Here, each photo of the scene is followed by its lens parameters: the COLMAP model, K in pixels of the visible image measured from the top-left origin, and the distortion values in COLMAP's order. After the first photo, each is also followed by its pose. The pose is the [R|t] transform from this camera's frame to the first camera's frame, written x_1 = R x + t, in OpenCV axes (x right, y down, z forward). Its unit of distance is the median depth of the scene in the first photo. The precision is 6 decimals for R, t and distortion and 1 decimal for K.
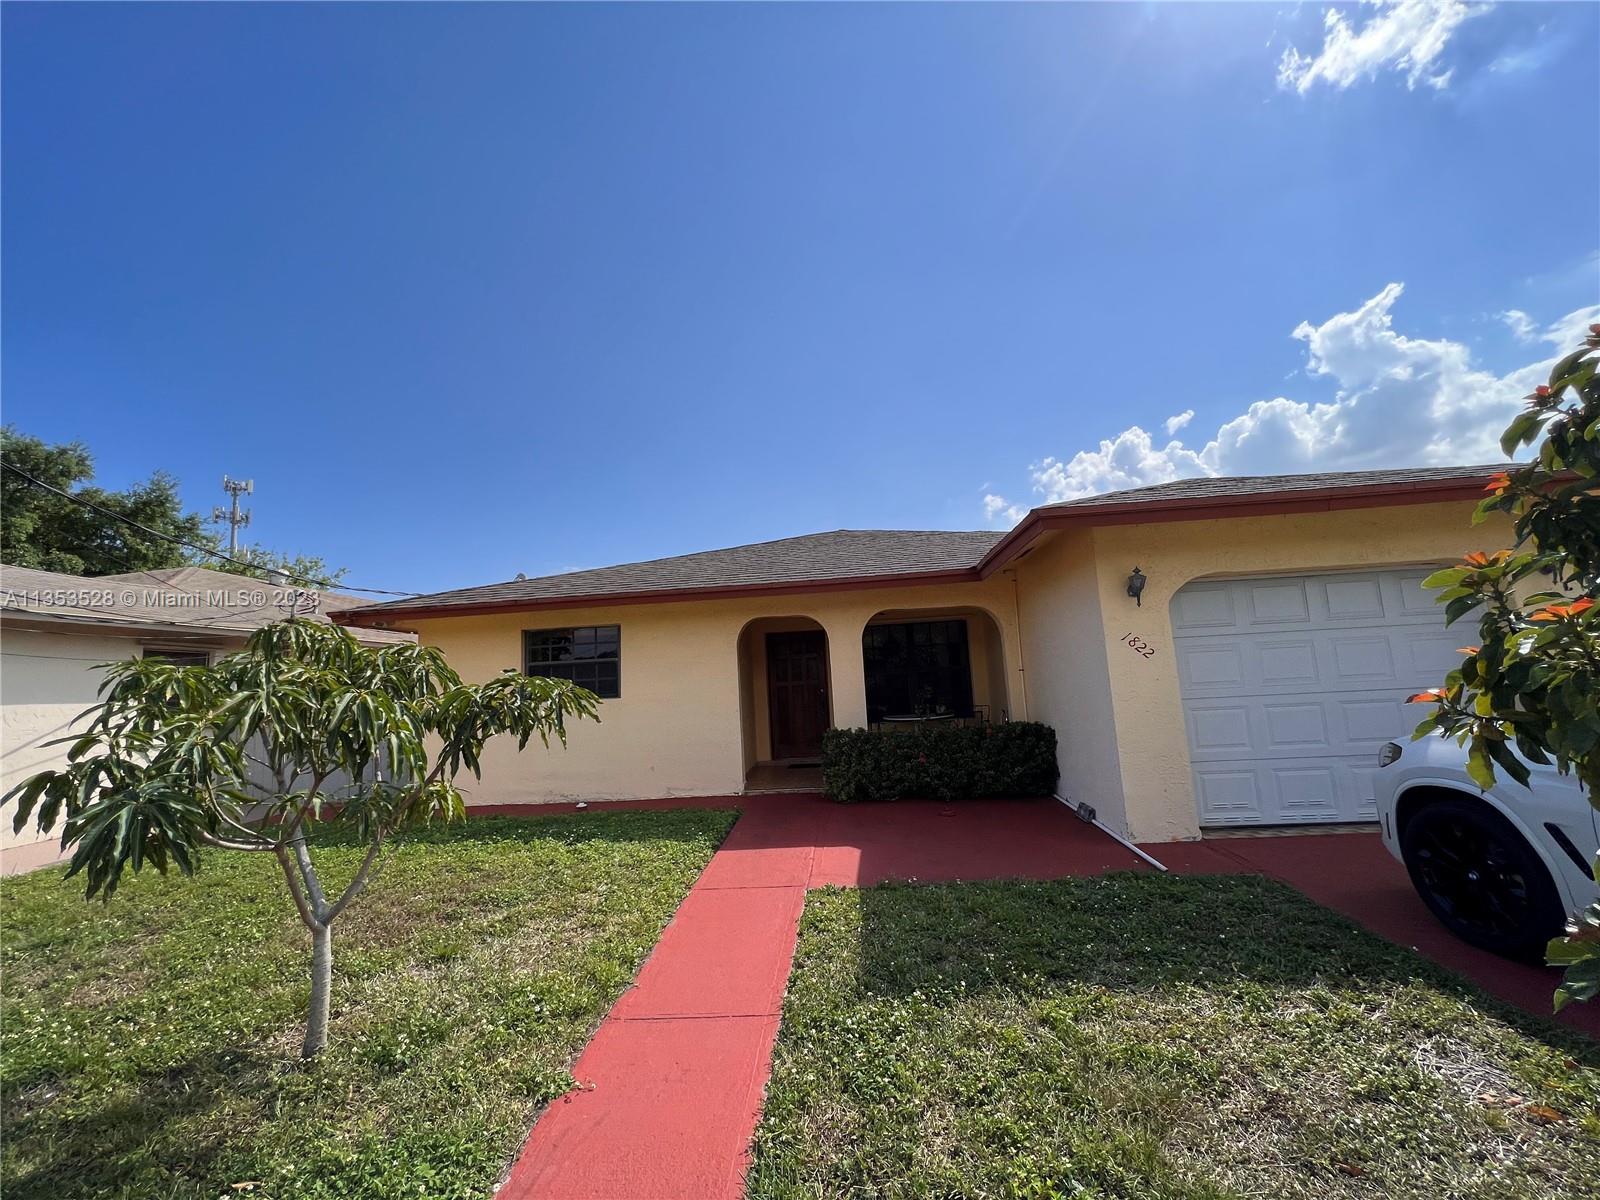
lens RADIAL K [[638.3, 0, 805.9], [0, 638.3, 607.3], [0, 0, 1]] dist [0.002038, 0.000202]
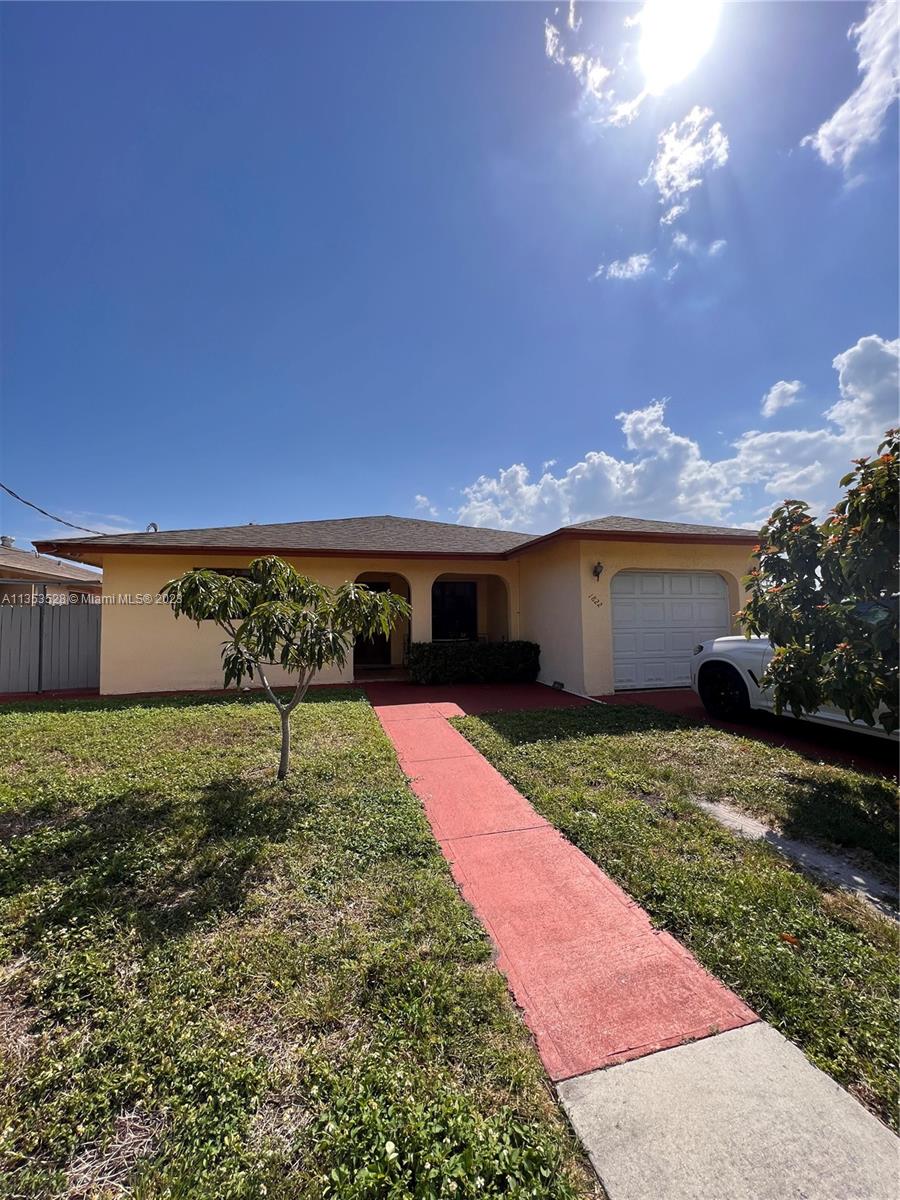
lens RADIAL K [[478.8, 0, 448.8], [0, 478.8, 596.3], [0, 0, 1]] dist [0.002038, 0.000202]
pose [[0.940241, 0.061254, 0.334956, -0.424369], [-0.077936, 0.996287, 0.036579, 0.026933], [-0.331472, -0.060498, 0.941524, -0.274073]]
